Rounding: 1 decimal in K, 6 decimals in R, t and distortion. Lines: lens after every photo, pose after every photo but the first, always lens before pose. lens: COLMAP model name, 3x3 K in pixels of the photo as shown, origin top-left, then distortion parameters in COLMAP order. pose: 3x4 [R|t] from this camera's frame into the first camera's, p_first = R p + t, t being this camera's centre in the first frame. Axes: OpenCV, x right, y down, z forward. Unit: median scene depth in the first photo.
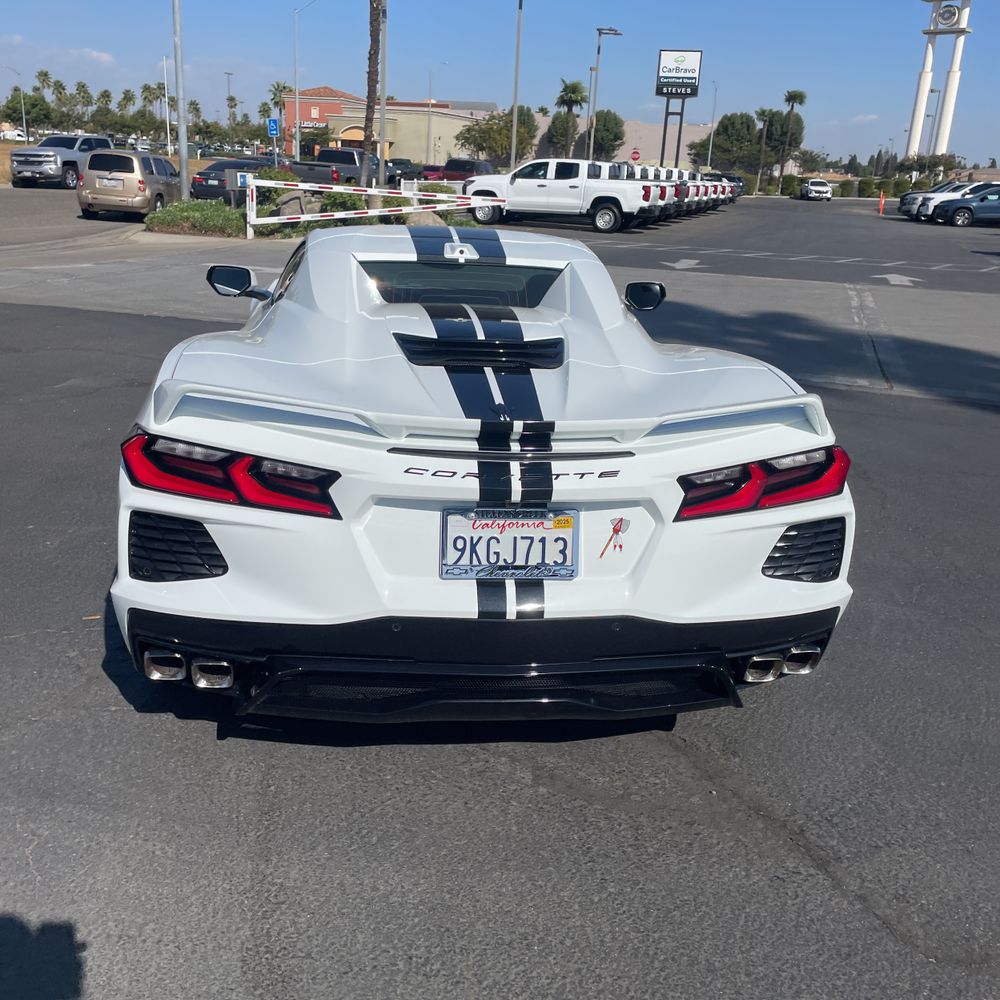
lens RADIAL K [[1017.5, 0, 487.0], [0, 1017.5, 488.7], [0, 0, 1]] dist [0.075625, -0.099609]
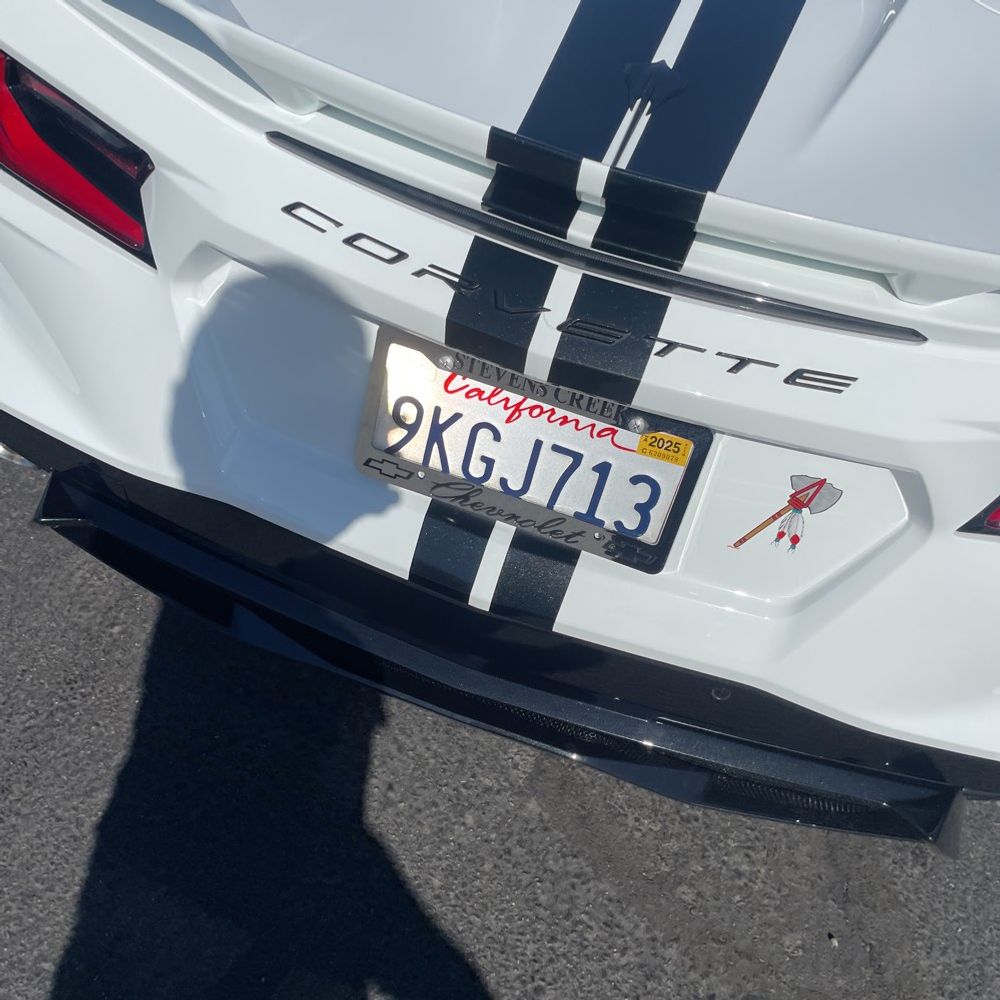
lens RADIAL K [[1018.3, 0, 510.7], [0, 1018.3, 501.7], [0, 0, 1]] dist [0.098333, -0.139765]
pose [[0.914985, 0.353137, -0.195185, 0.017702], [-0.239046, 0.864143, 0.442847, -0.018244], [0.325053, -0.358540, 0.875094, 0.106939]]
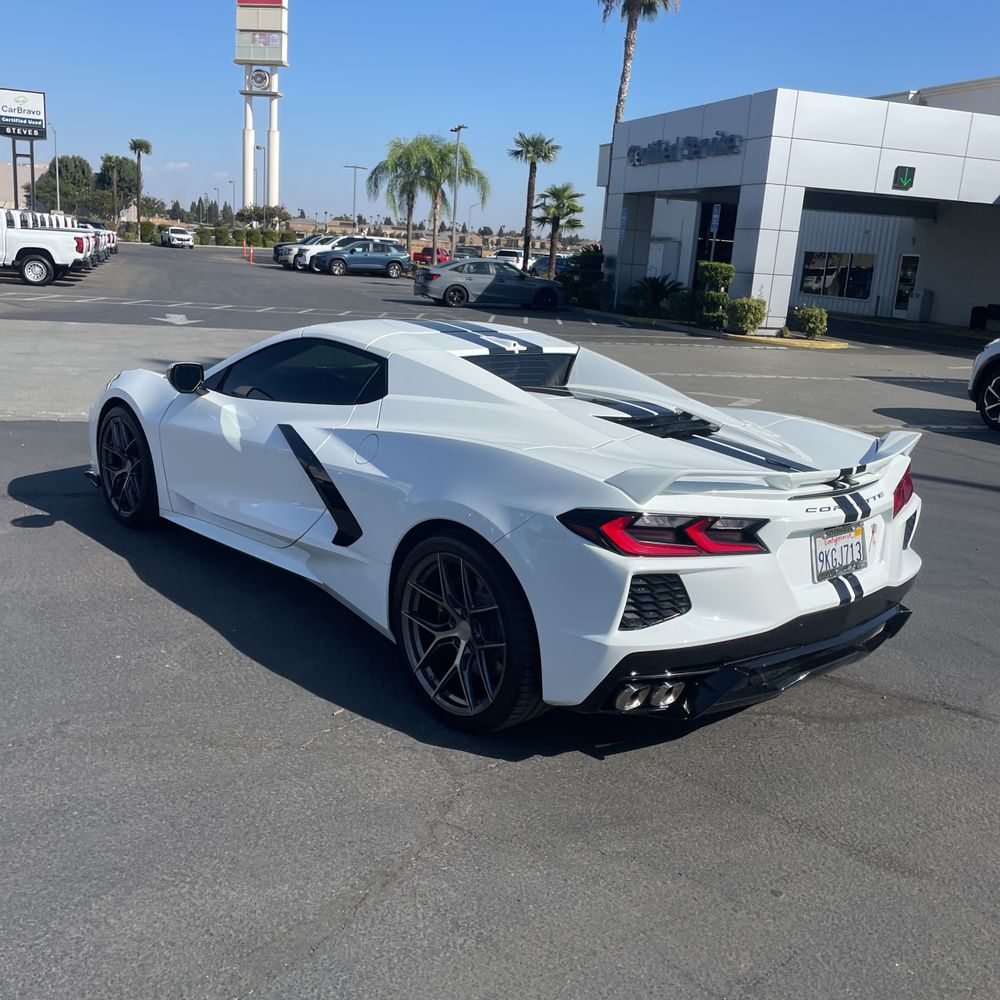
lens RADIAL K [[1017.0, 0, 488.6], [0, 1017.0, 498.4], [0, 0, 1]] dist [0.077621, -0.118253]
pose [[0.814537, -0.134646, 0.564270, -0.204399], [0.151791, 0.988271, 0.016707, -0.020695], [-0.559901, 0.072043, 0.825421, 0.010205]]
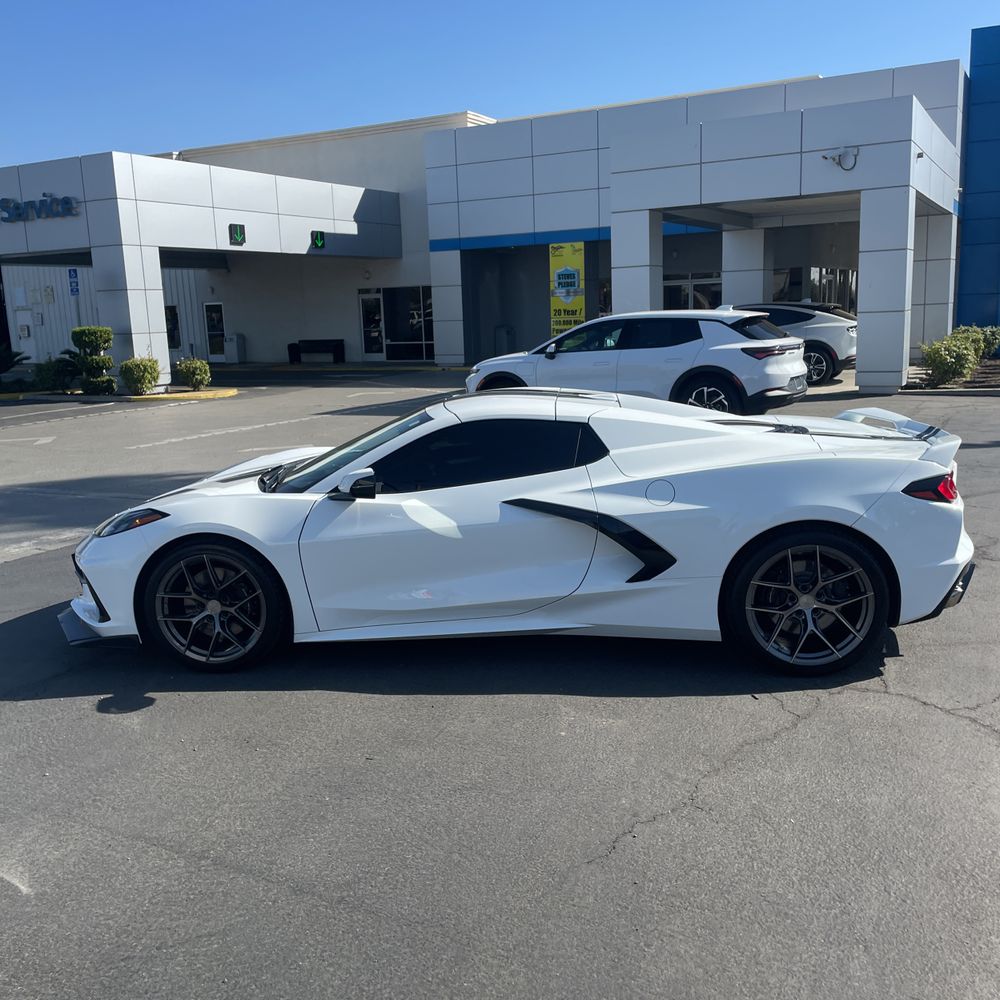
lens RADIAL K [[1012.5, 0, 517.2], [0, 1012.5, 498.1], [0, 0, 1]] dist [0.106741, -0.173639]
pose [[0.174784, -0.233926, 0.956415, -0.401233], [0.340027, 0.925946, 0.164335, -0.104317], [-0.924031, 0.296483, 0.241382, 0.223379]]
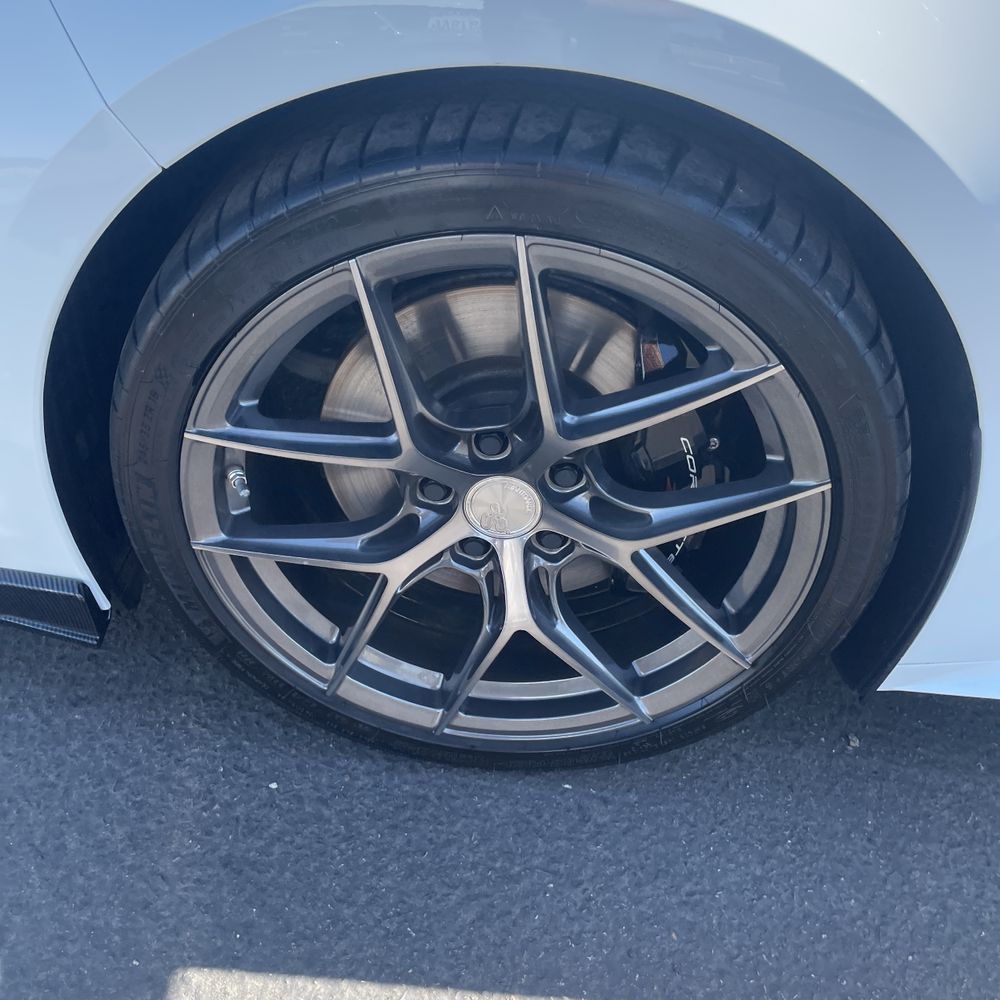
lens RADIAL K [[1018.3, 0, 510.7], [0, 1018.3, 501.7], [0, 0, 1]] dist [0.098333, -0.139765]
pose [[0.163016, -0.641852, 0.749301, -0.139653], [0.224246, 0.763687, 0.605389, -0.086306], [-0.960801, 0.069340, 0.268426, 0.398171]]
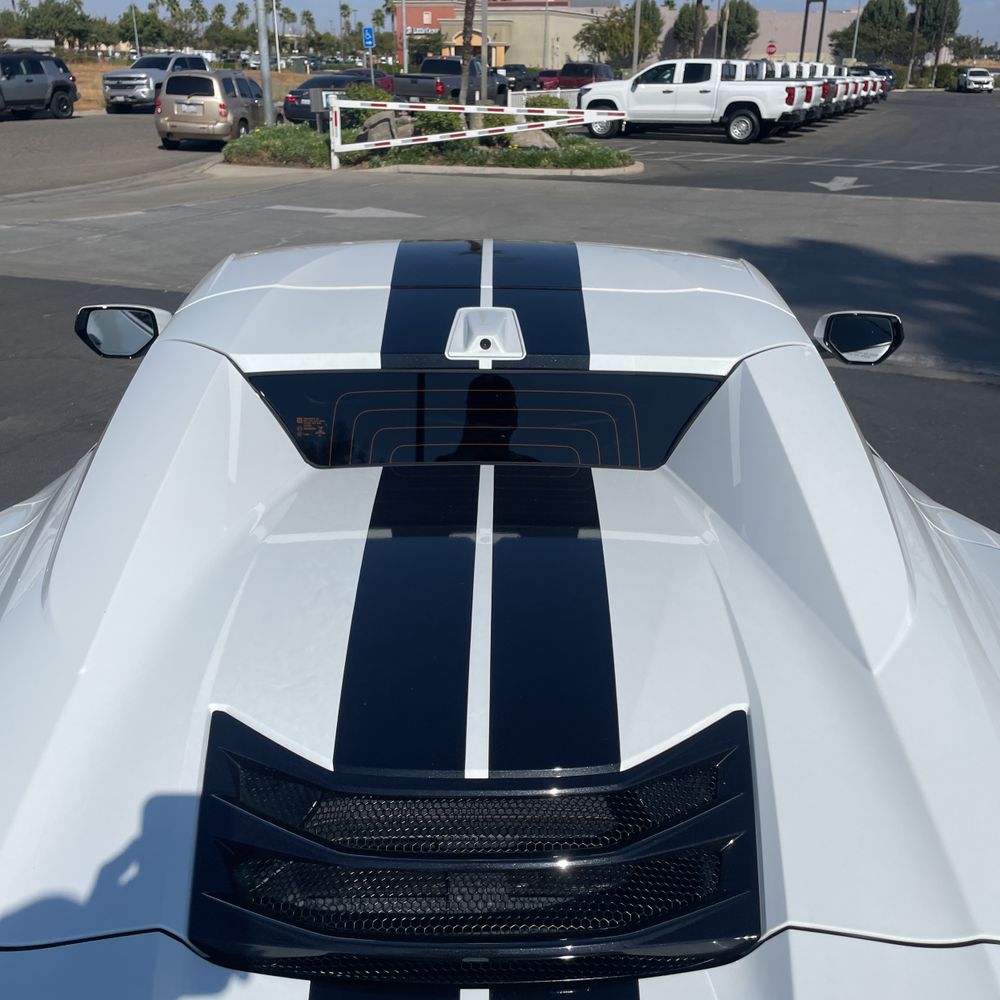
lens RADIAL K [[1019.3, 0, 498.4], [0, 1019.3, 485.8], [0, 0, 1]] dist [0.078536, -0.102132]
pose [[0.994382, 0.003322, -0.105803, 0.007046], [0.005092, 0.996849, 0.079158, -0.055601], [0.105732, -0.079252, 0.991231, 0.153641]]
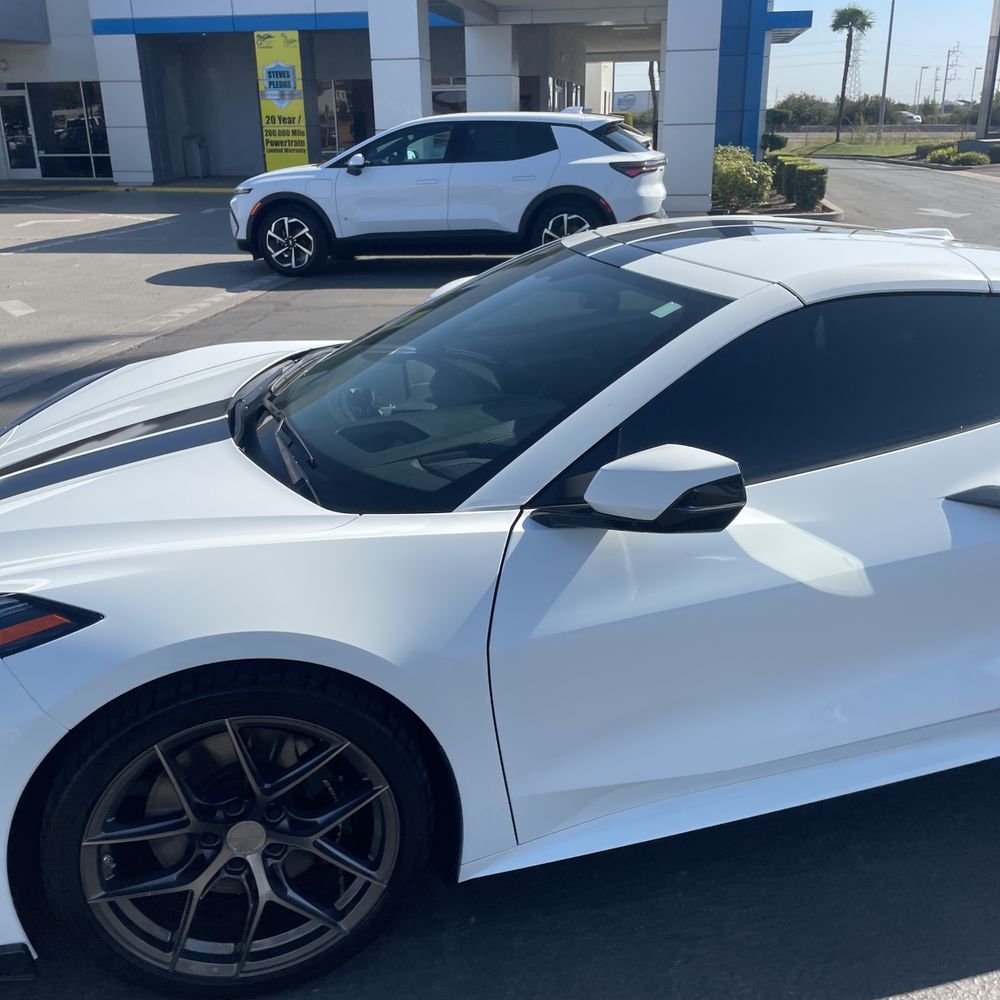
lens RADIAL K [[1019.3, 0, 498.4], [0, 1019.3, 485.8], [0, 0, 1]] dist [0.078536, -0.102132]
pose [[-0.130867, -0.377375, 0.916767, -0.199024], [0.308664, 0.863250, 0.399406, -0.128143], [-0.942125, 0.335242, 0.003511, 0.370362]]
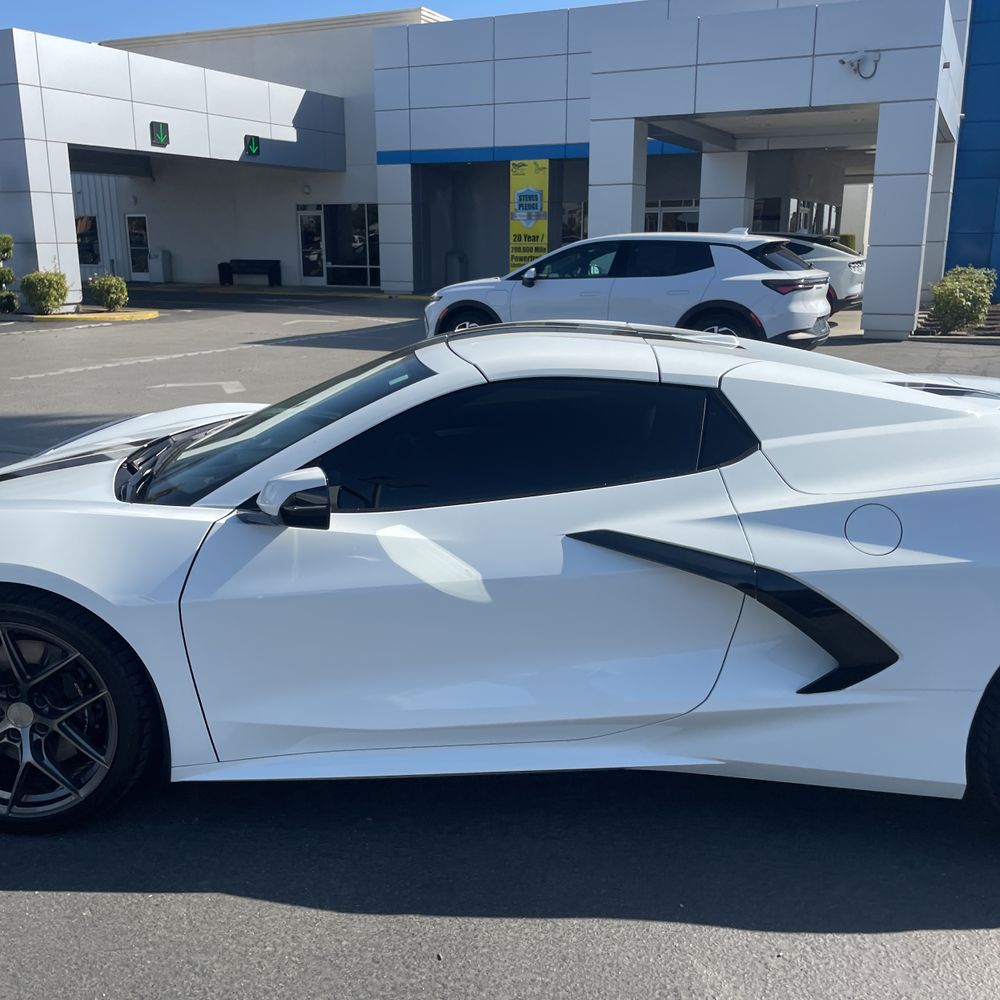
lens RADIAL K [[1005.1, 0, 500.0], [0, 1005.1, 500.0], [0, 0, 1]] dist [0.097472, -0.139837]
pose [[0.137510, -0.294366, 0.945748, -0.245657], [0.308140, 0.920153, 0.241596, -0.101992], [-0.941350, 0.258201, 0.217237, 0.281629]]
